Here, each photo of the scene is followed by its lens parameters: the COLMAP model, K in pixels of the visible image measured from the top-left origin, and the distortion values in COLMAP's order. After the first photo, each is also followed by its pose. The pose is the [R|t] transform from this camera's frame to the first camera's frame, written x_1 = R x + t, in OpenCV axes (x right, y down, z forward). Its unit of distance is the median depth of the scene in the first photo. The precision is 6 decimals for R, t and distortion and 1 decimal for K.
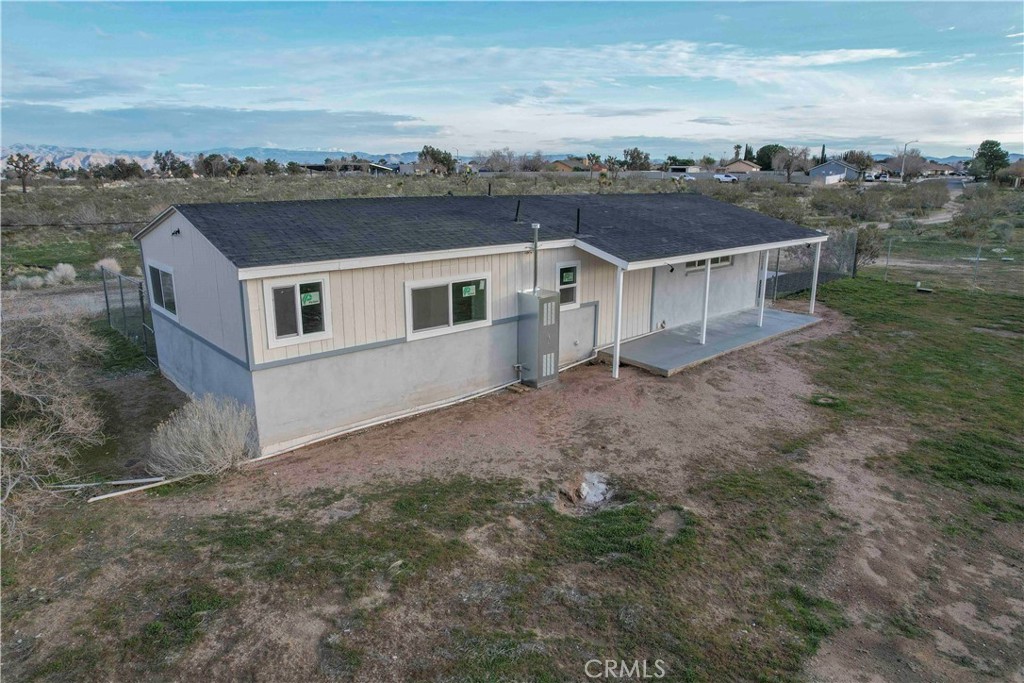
lens RADIAL K [[644.1, 0, 512.0], [0, 644.1, 341.5], [0, 0, 1]] dist [-0.045021, 0.002298]
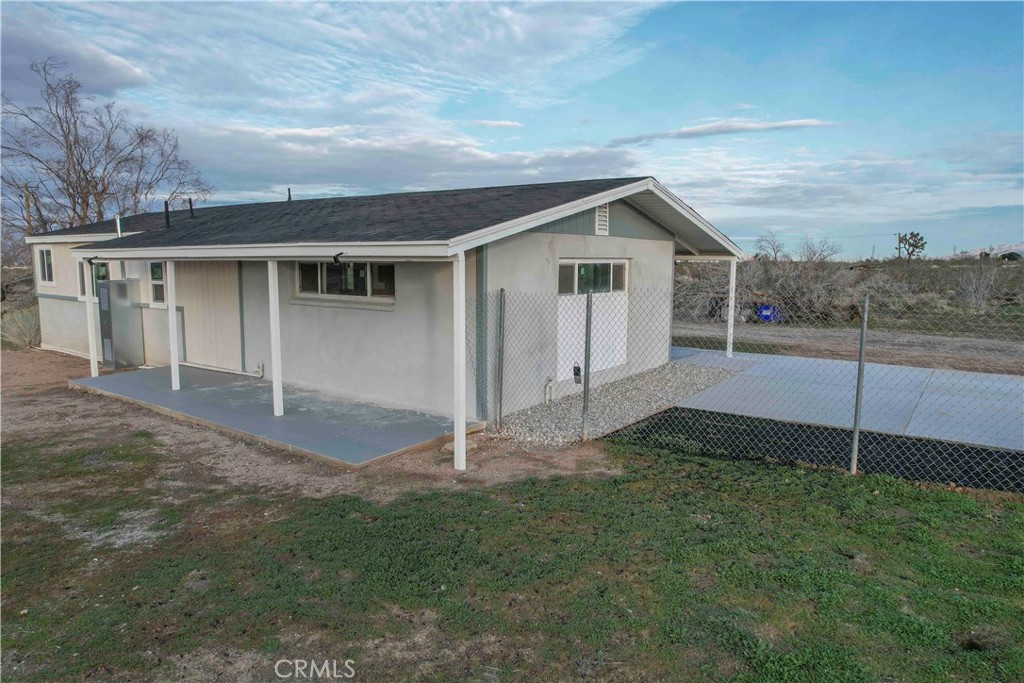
lens RADIAL K [[644.1, 0, 512.0], [0, 644.1, 341.5], [0, 0, 1]] dist [-0.045021, 0.002298]
pose [[0.205379, 0.109258, -0.972565, 1.391345], [-0.241430, 0.968693, 0.057840, -0.223706], [0.948436, 0.222927, 0.225327, 1.708103]]
